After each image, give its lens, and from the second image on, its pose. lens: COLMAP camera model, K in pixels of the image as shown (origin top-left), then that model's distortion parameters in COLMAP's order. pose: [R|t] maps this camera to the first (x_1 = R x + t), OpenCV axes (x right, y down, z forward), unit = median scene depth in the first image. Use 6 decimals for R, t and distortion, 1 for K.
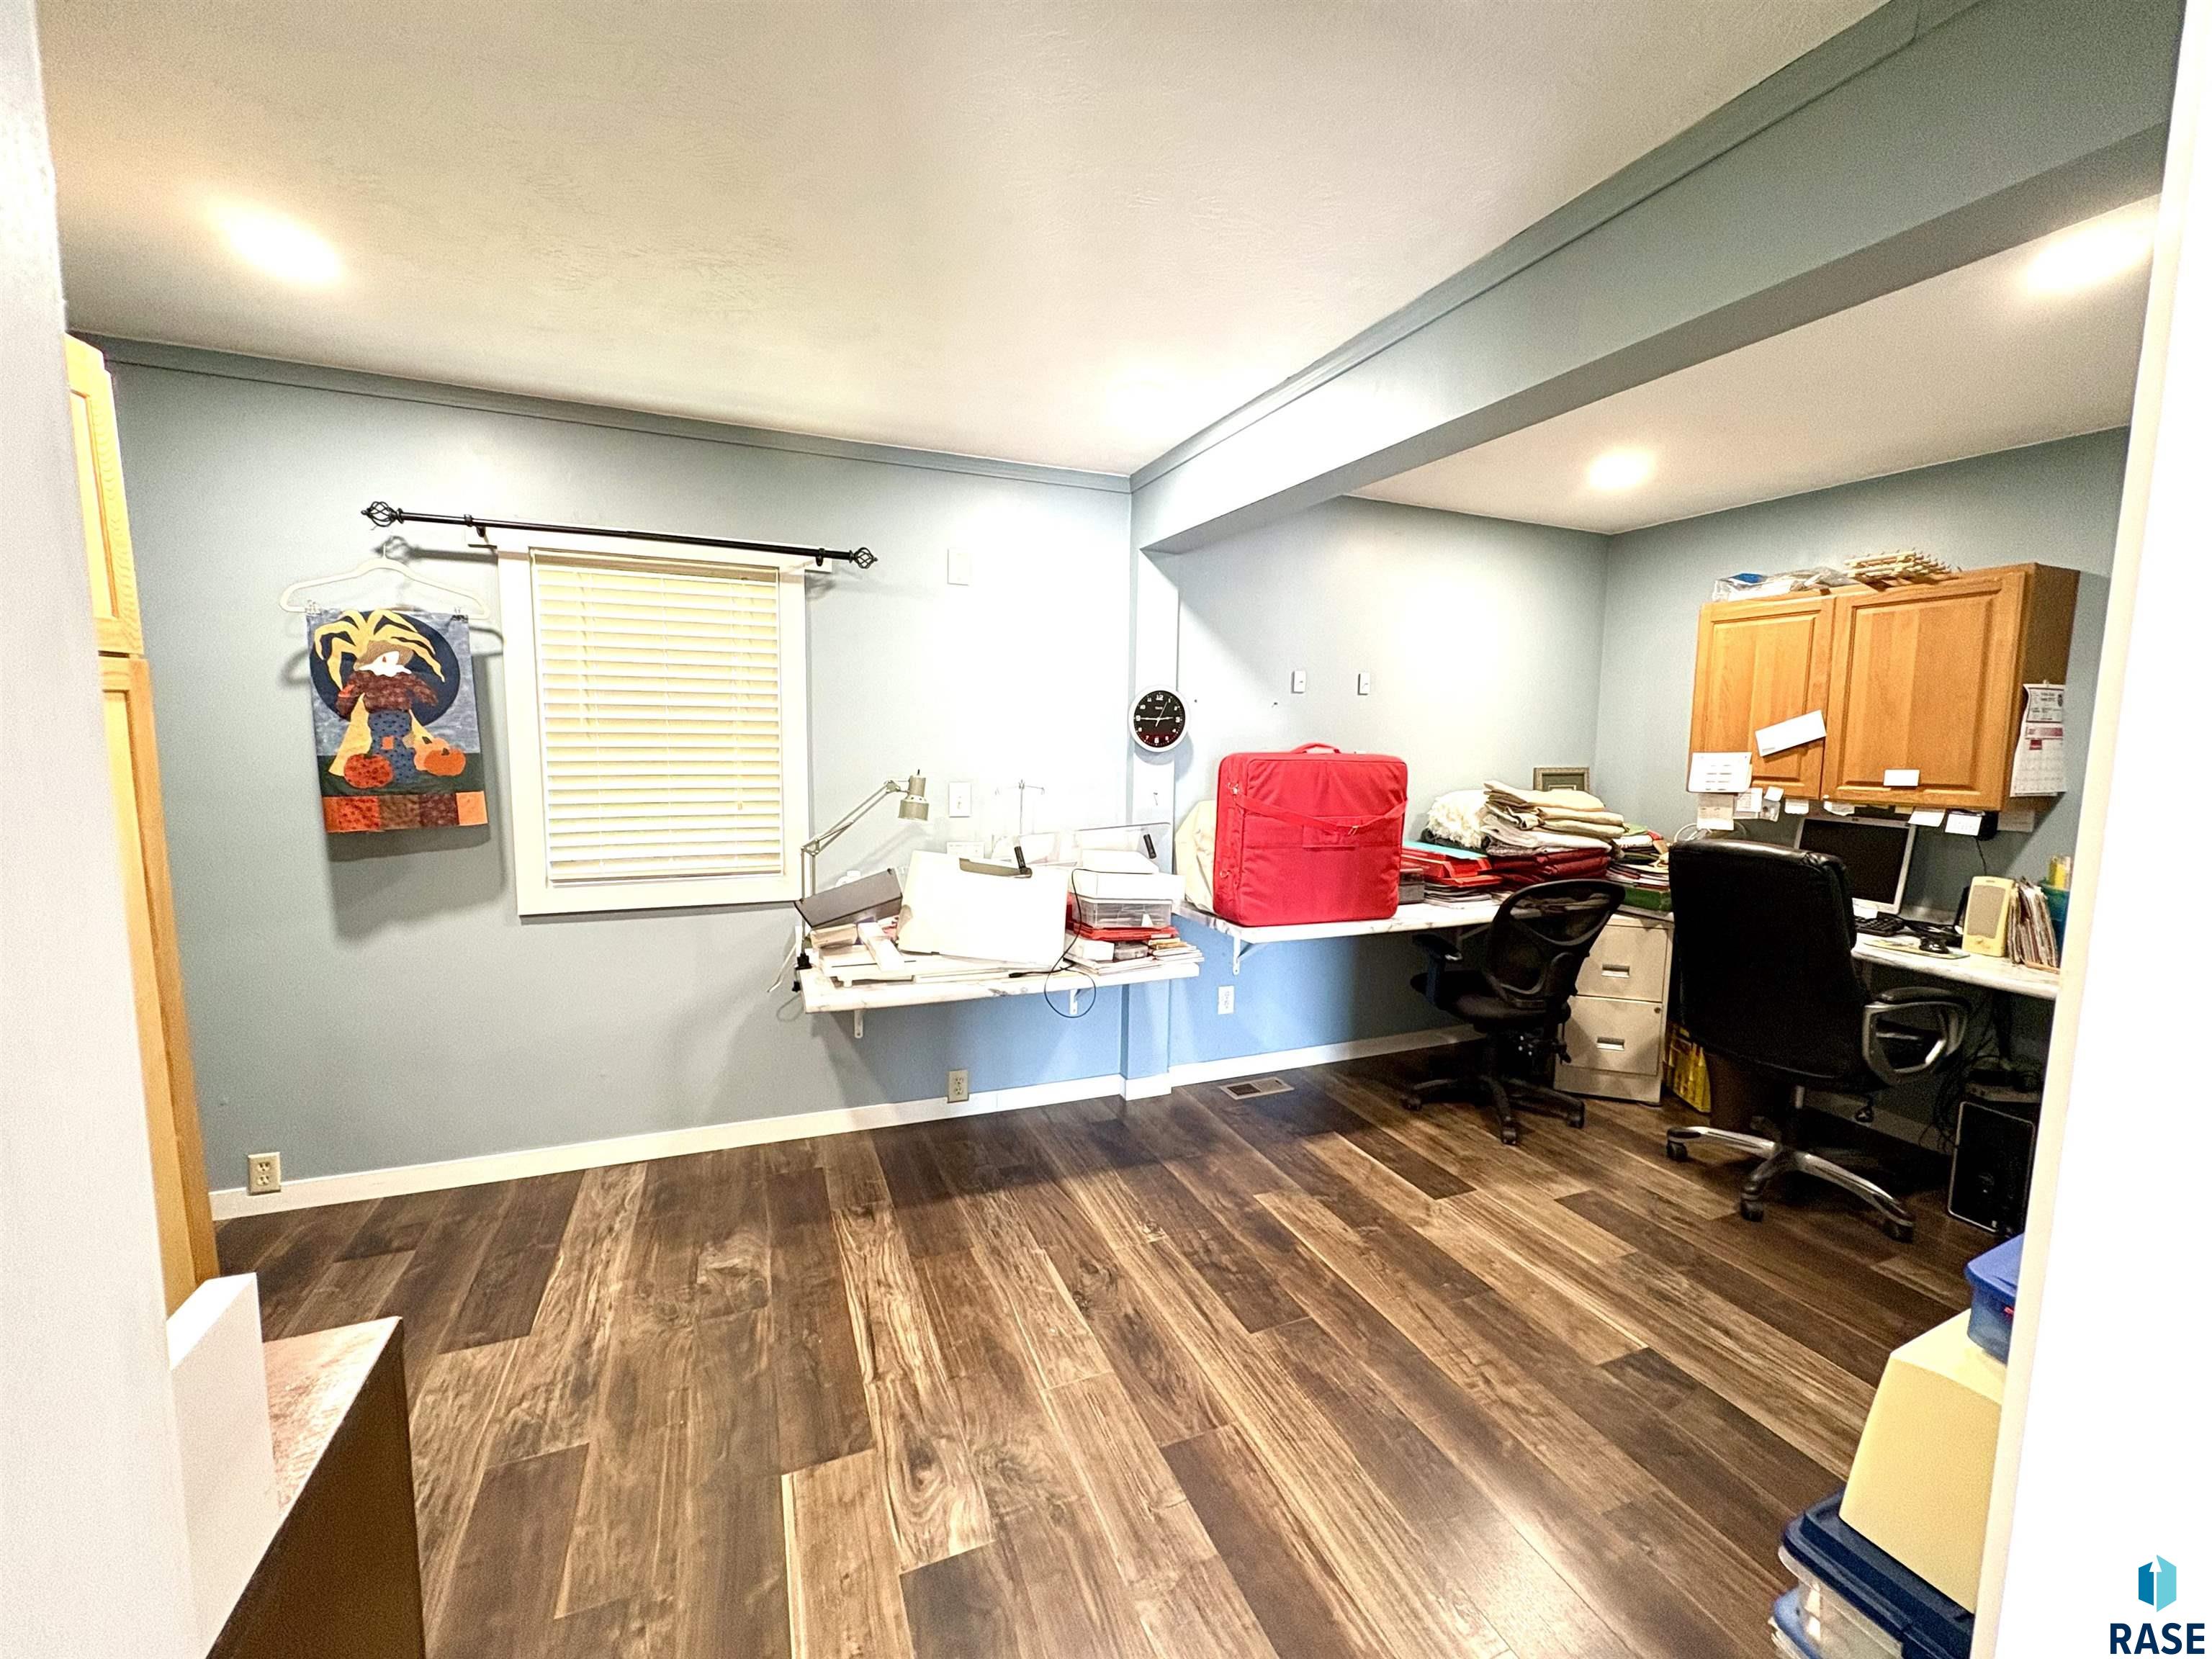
lens RADIAL K [[883.5, 0, 1105.9], [0, 883.5, 826.9], [0, 0, 1]] dist [-0.000904, 0.000331]
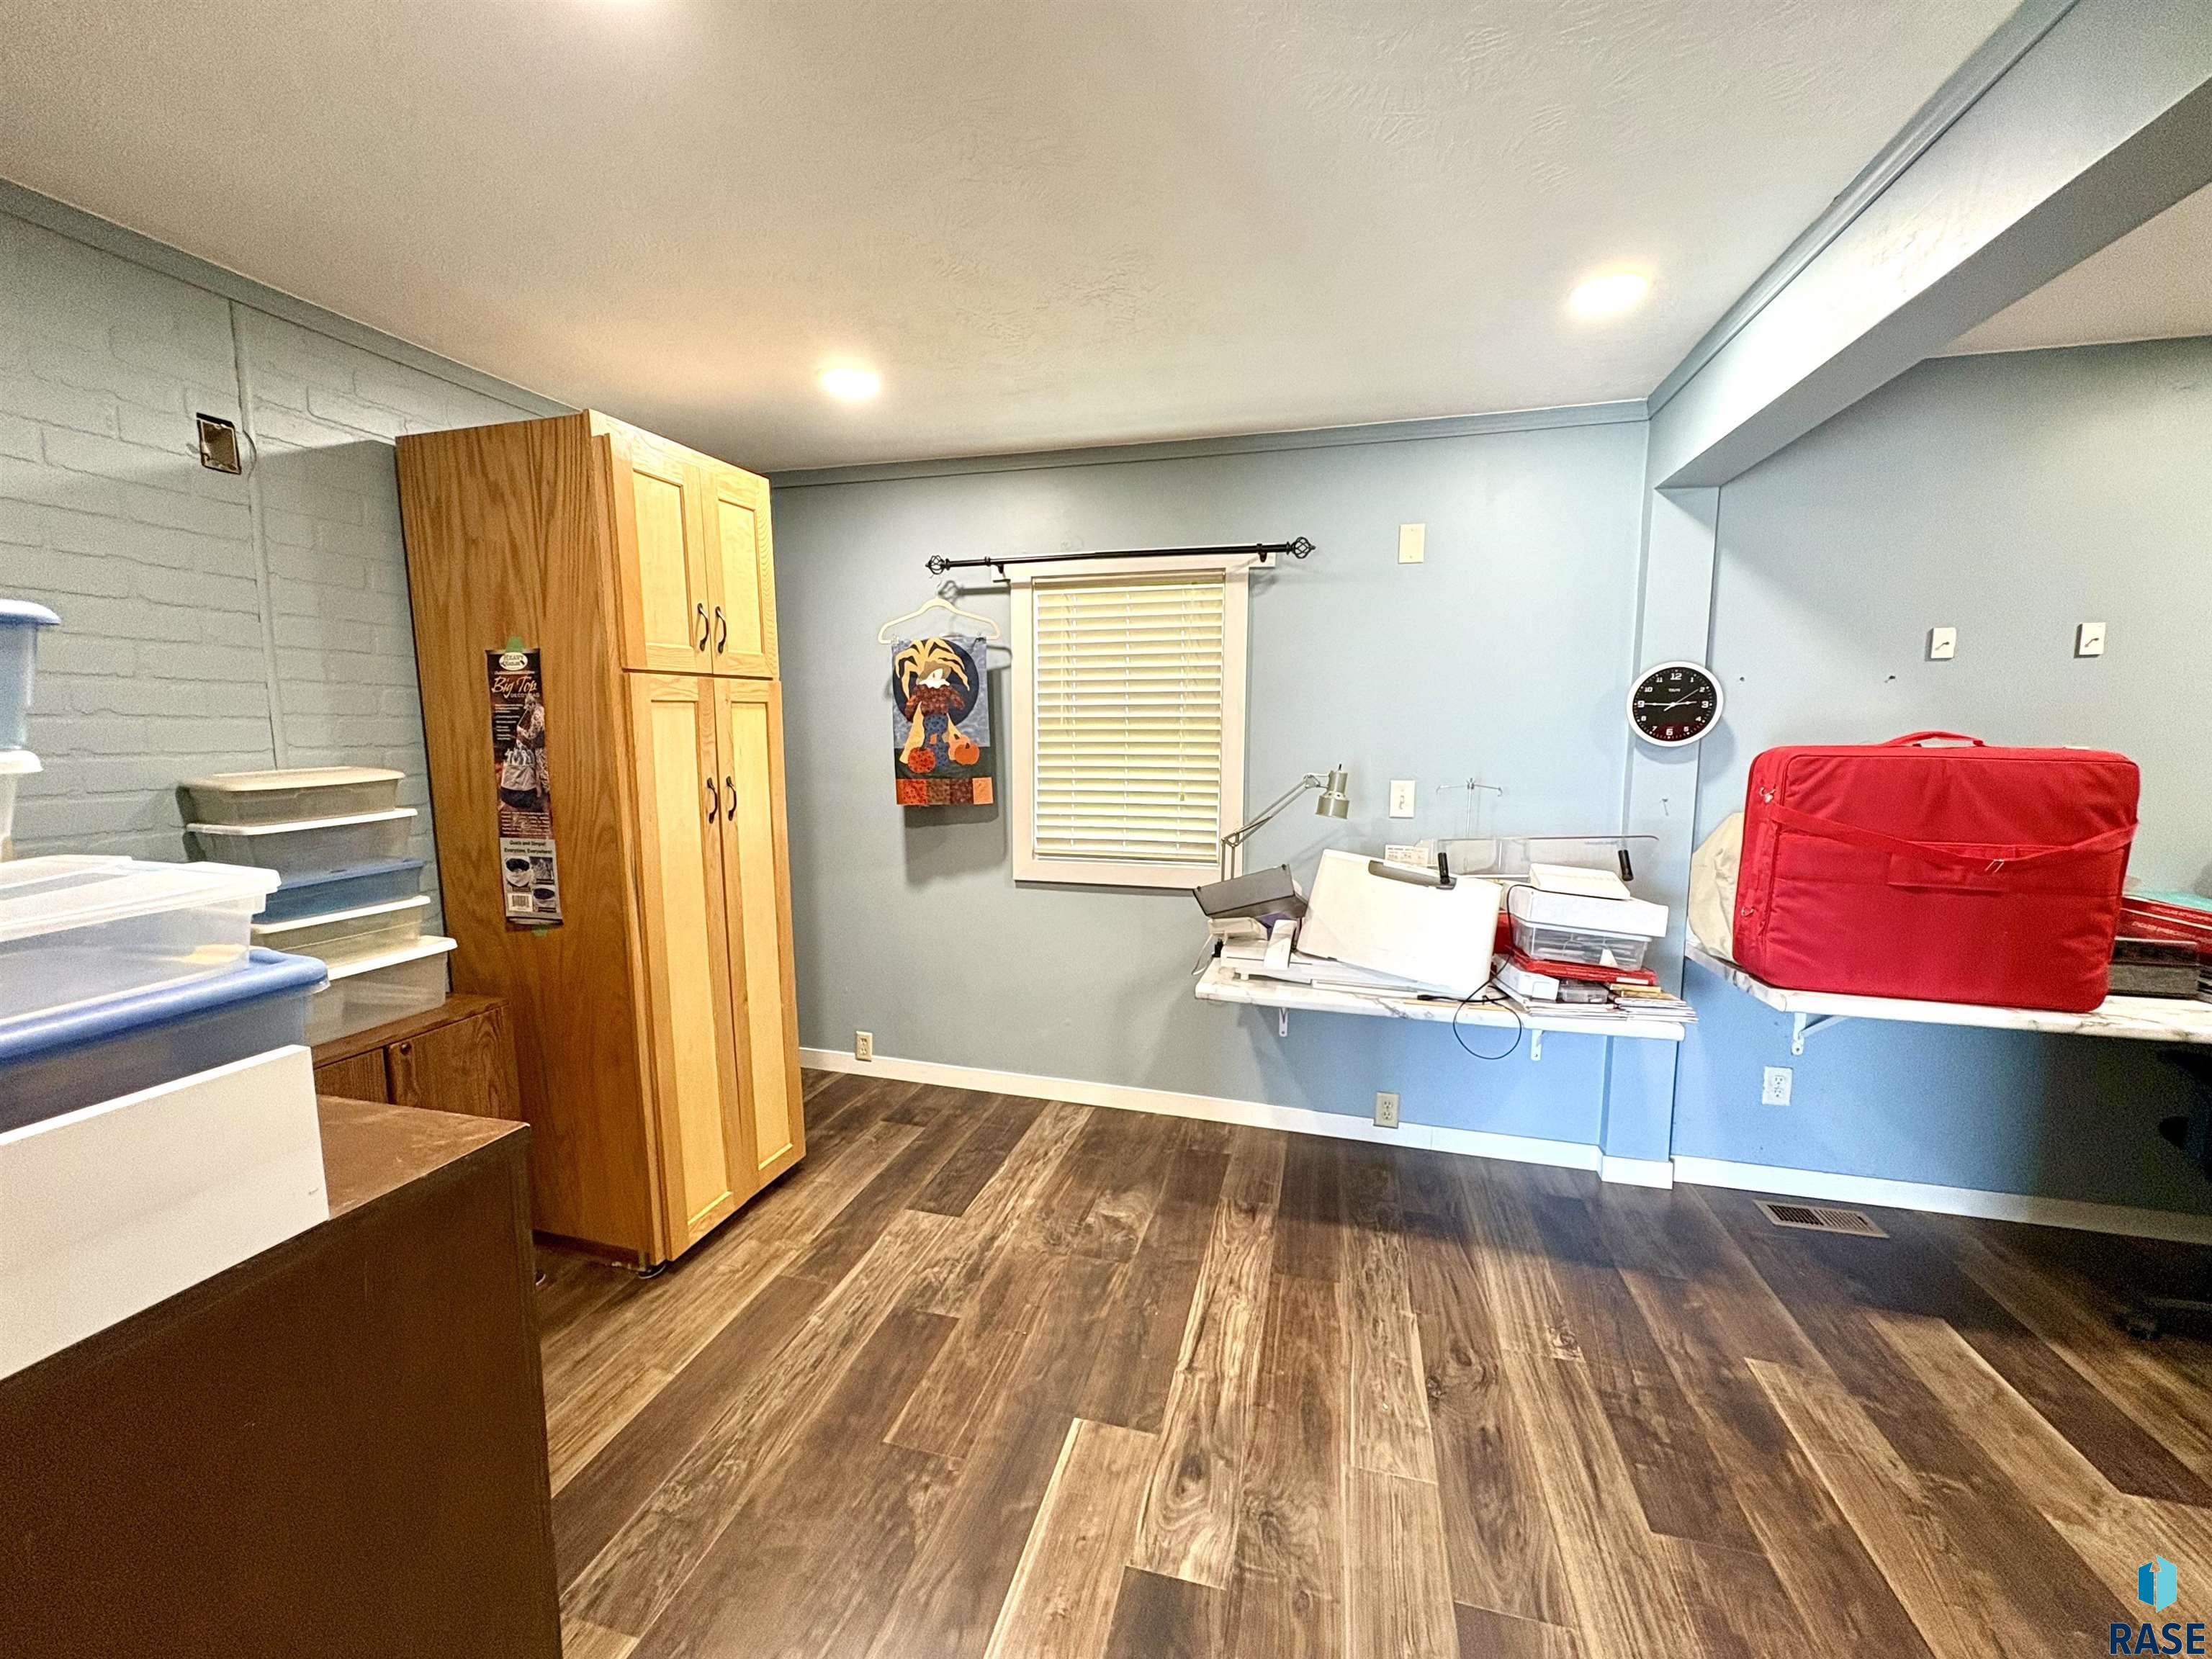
lens RADIAL K [[883.5, 0, 1102.3], [0, 883.5, 828.2], [0, 0, 1]] dist [-0.000904, 0.000331]
pose [[0.791356, 0.053041, -0.609051, 0.180924], [-0.055367, 0.998353, 0.015004, 0.003675], [0.608844, 0.021848, 0.792989, 0.105896]]
